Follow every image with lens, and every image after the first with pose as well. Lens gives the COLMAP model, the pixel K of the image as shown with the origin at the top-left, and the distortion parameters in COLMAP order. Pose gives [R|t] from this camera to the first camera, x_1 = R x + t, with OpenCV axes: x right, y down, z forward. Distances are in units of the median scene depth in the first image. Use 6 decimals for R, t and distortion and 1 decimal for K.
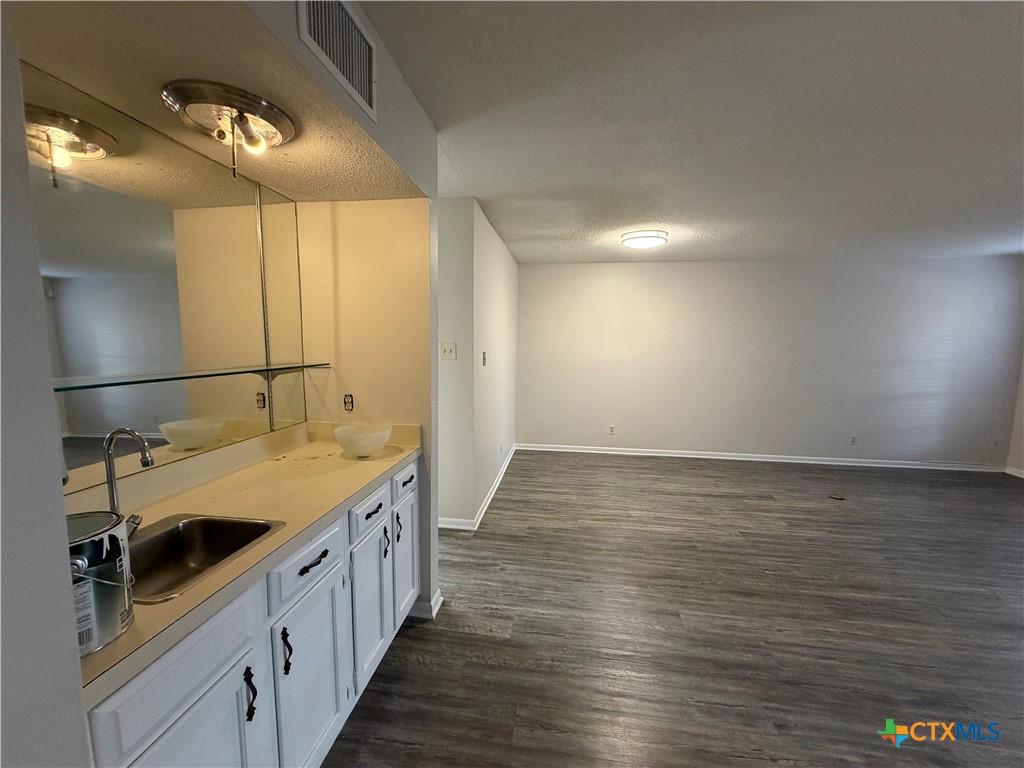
lens RADIAL K [[407.6, 0, 504.9], [0, 407.6, 382.4], [0, 0, 1]] dist [-0.003767, 0.000565]
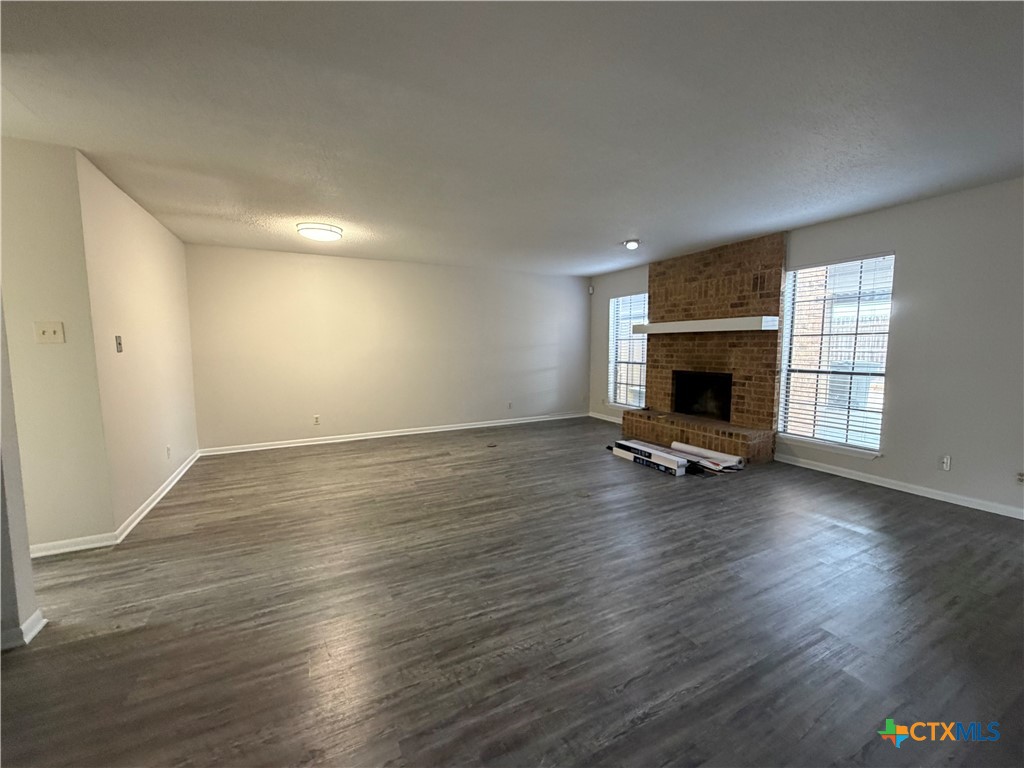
lens RADIAL K [[407.6, 0, 508.0], [0, 407.6, 383.4], [0, 0, 1]] dist [-0.003767, 0.000565]
pose [[0.812130, -0.069833, 0.579282, 0.119548], [0.071758, 0.997229, 0.019616, 0.069762], [-0.579047, 0.025637, 0.814891, -0.169631]]
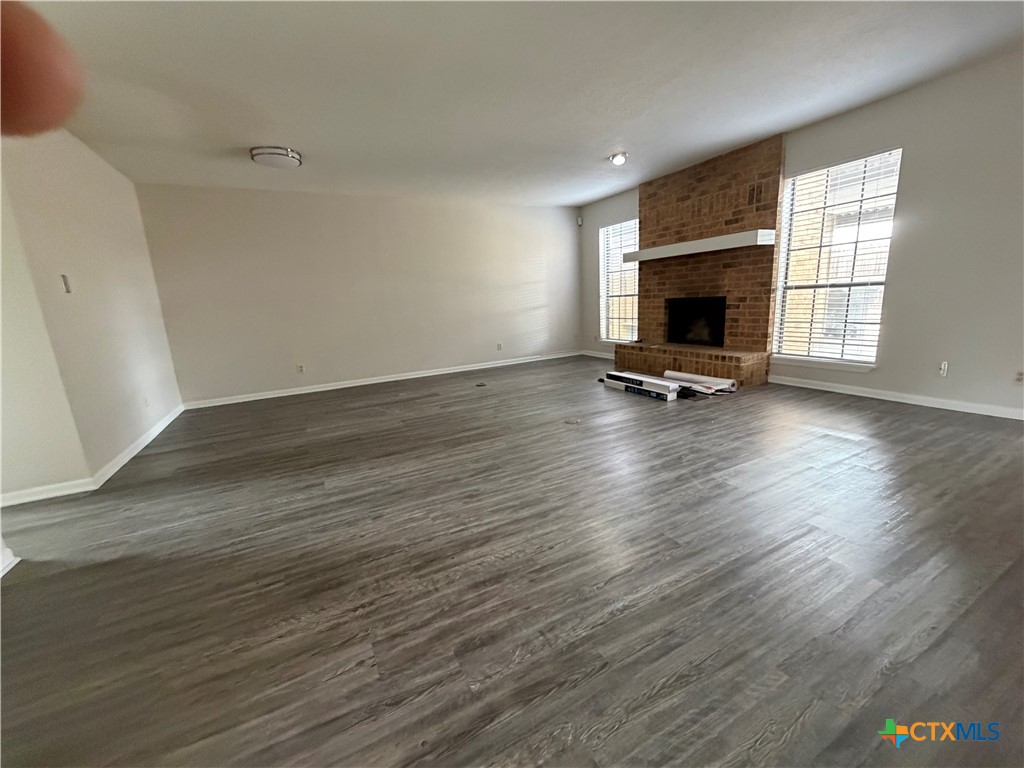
lens RADIAL K [[407.6, 0, 507.4], [0, 407.6, 383.9], [0, 0, 1]] dist [-0.003767, 0.000565]
pose [[0.803557, -0.180385, 0.567237, 0.169160], [0.125668, 0.982906, 0.134547, 0.142613], [-0.581811, -0.036833, 0.812490, -0.157260]]
